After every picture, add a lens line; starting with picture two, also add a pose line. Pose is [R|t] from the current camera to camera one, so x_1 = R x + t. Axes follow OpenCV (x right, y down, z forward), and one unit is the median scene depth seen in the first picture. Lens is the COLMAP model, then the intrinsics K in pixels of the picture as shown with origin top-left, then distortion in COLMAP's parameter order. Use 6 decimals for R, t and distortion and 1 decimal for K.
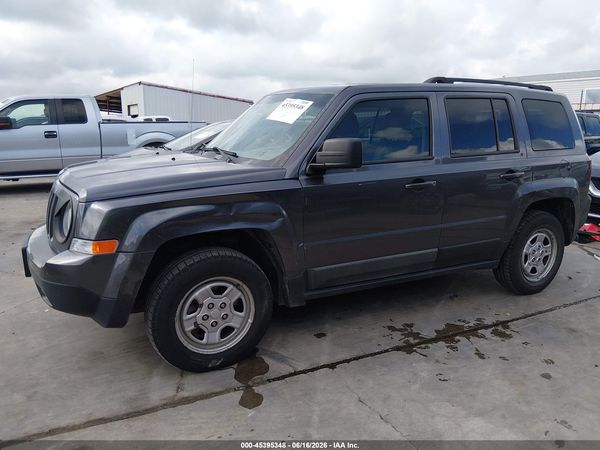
lens RADIAL K [[467.3, 0, 300.3], [0, 467.3, 223.4], [0, 0, 1]] dist [0.065113, -0.126768]
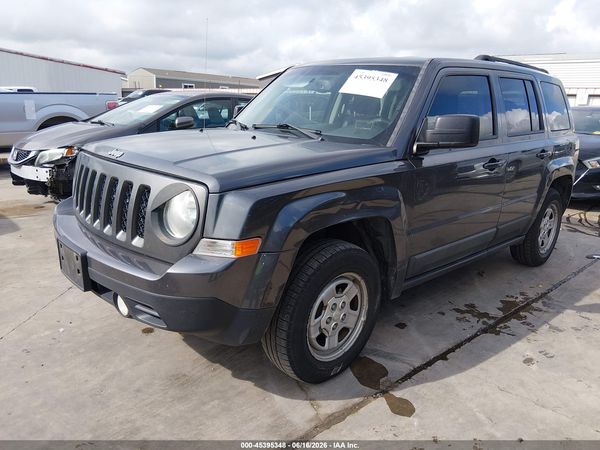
lens RADIAL K [[467.3, 0, 302.9], [0, 467.3, 226.0], [0, 0, 1]] dist [0.065113, -0.126768]
pose [[0.960613, -0.046633, 0.273950, -0.444949], [0.032863, 0.997965, 0.054641, -0.022506], [-0.275940, -0.043486, 0.960191, 0.171025]]
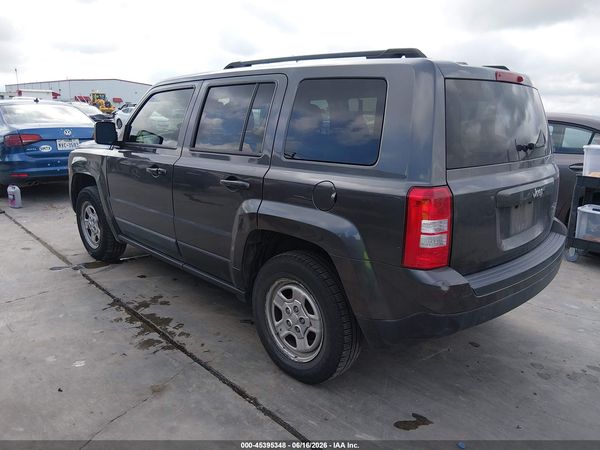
lens RADIAL K [[467.3, 0, 301.5], [0, 467.3, 223.5], [0, 0, 1]] dist [0.065113, -0.126768]
pose [[0.285580, 0.223207, -0.932000, 1.493136], [-0.223318, 0.961227, 0.161778, -0.231868], [0.931973, 0.161932, 0.324353, 1.076411]]
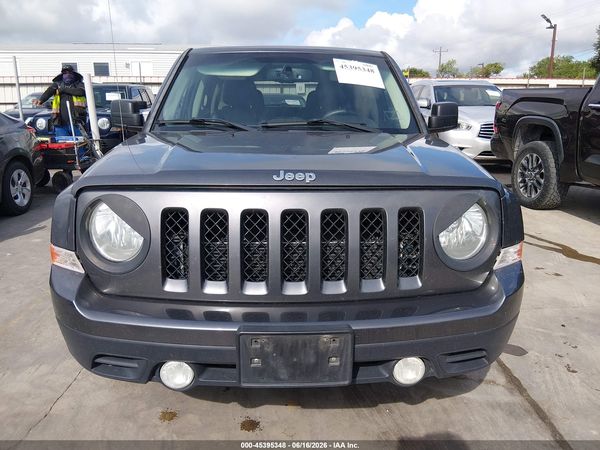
lens RADIAL K [[467.3, 0, 298.2], [0, 467.3, 223.4], [0, 0, 1]] dist [0.065113, -0.126768]
pose [[0.391154, -0.233797, 0.890134, -1.024329], [0.187184, 0.967188, 0.171781, -0.154387], [-0.901089, 0.099426, 0.422082, 0.830531]]
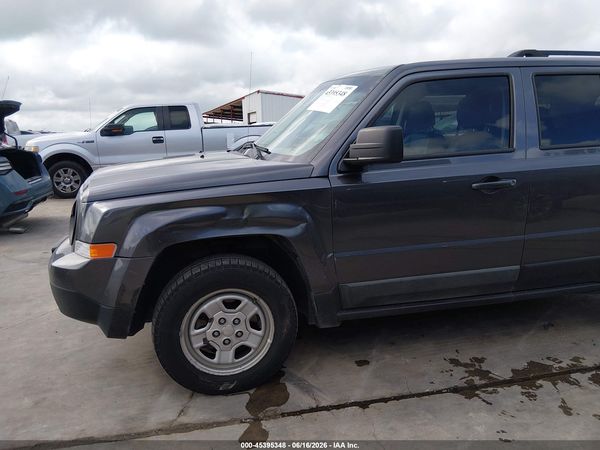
lens RADIAL K [[467.3, 0, 296.7], [0, 467.3, 225.0], [0, 0, 1]] dist [0.065113, -0.126768]
pose [[0.968406, 0.021295, -0.248468, 0.148297], [-0.022467, 0.999746, -0.001885, -0.005697], [0.248364, 0.007408, 0.968638, 0.167741]]
